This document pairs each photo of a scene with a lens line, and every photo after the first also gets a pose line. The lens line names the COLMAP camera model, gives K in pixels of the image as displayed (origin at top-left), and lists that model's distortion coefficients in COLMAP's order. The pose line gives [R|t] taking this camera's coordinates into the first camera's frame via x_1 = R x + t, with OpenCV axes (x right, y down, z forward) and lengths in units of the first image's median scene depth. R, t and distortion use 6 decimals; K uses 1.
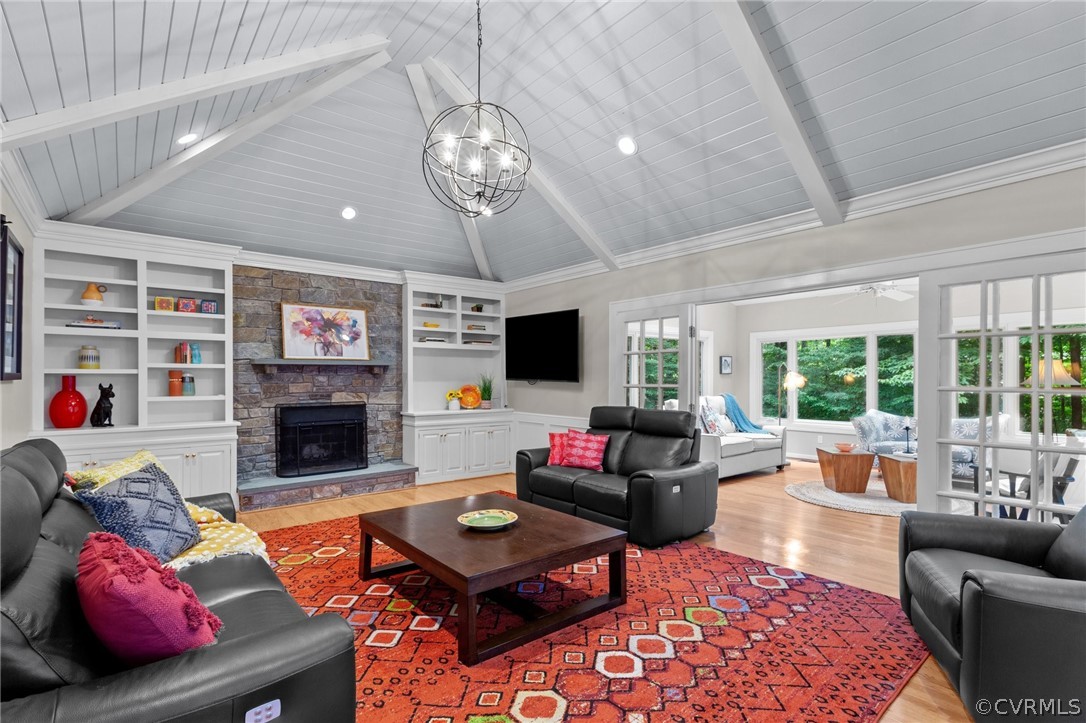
lens RADIAL K [[516.1, 0, 534.5], [0, 516.1, 375.6], [0, 0, 1]] dist [0.019003, 0.000704]
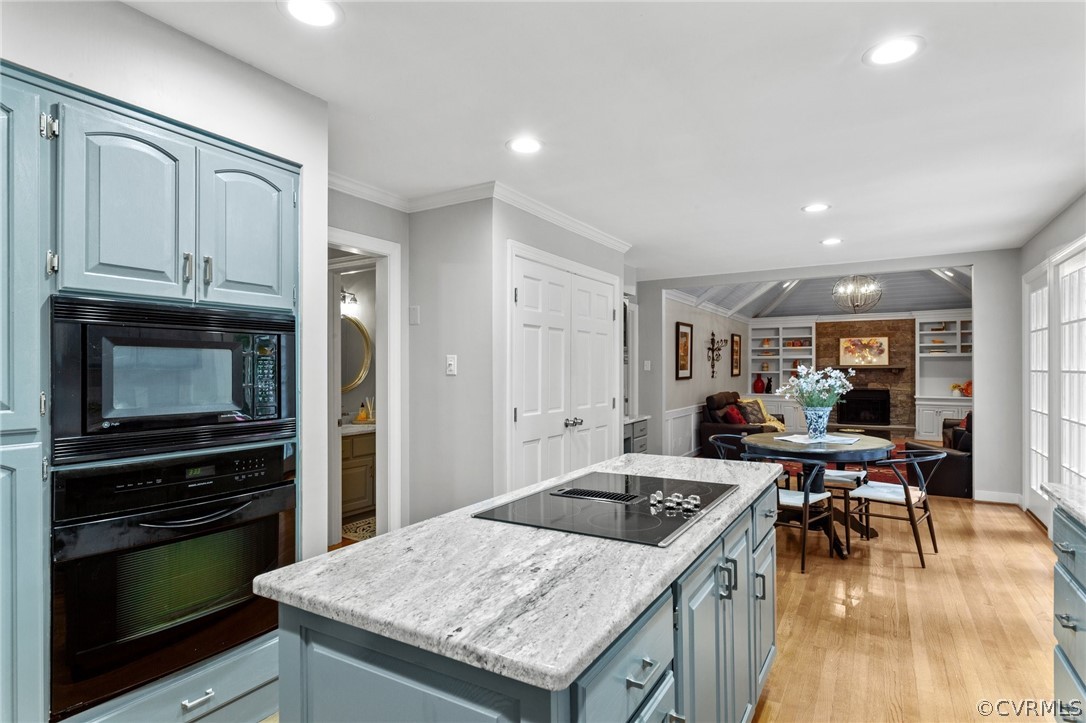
lens RADIAL K [[577.9, 0, 541.7], [0, 577.9, 363.1], [0, 0, 1]] dist [0.004363, 0.000506]
pose [[0.341463, -0.007655, -0.939864, 1.202508], [0.006111, 0.999964, -0.005925, -0.034591], [0.939875, -0.003720, 0.341498, -0.840421]]
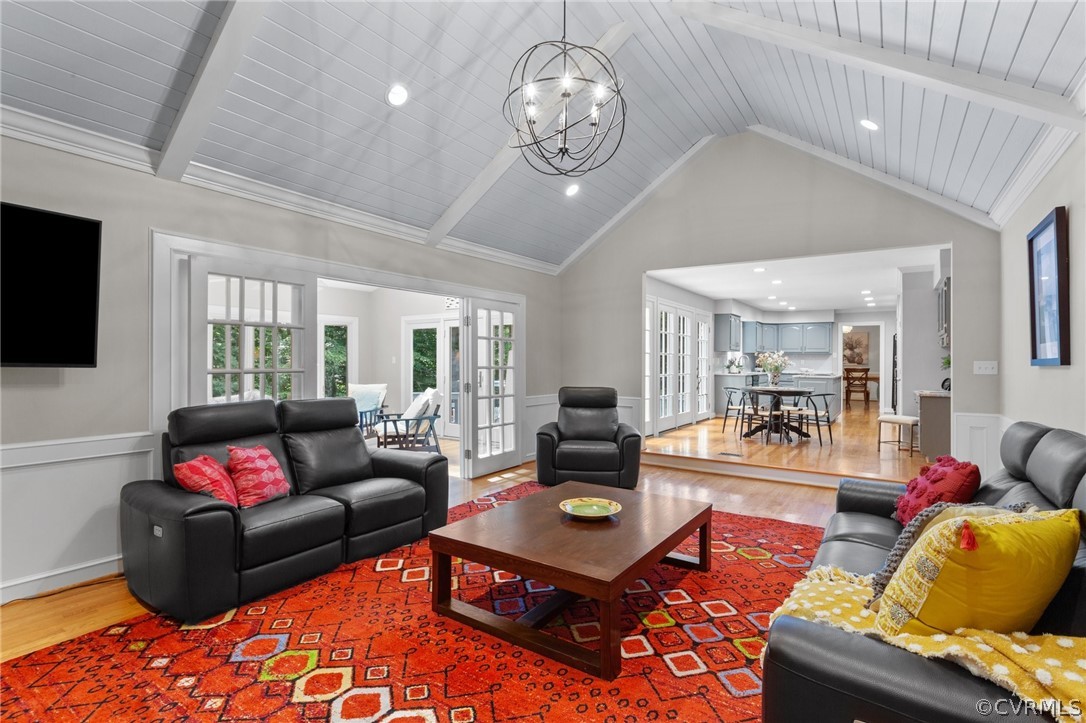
lens RADIAL K [[516.1, 0, 544.1], [0, 516.1, 357.0], [0, 0, 1]] dist [0.019003, 0.000704]
pose [[-0.298073, 0.002296, 0.954540, -0.957798], [-0.010918, 0.999923, -0.005814, 0.001100], [-0.954481, -0.012154, -0.298025, 1.329090]]
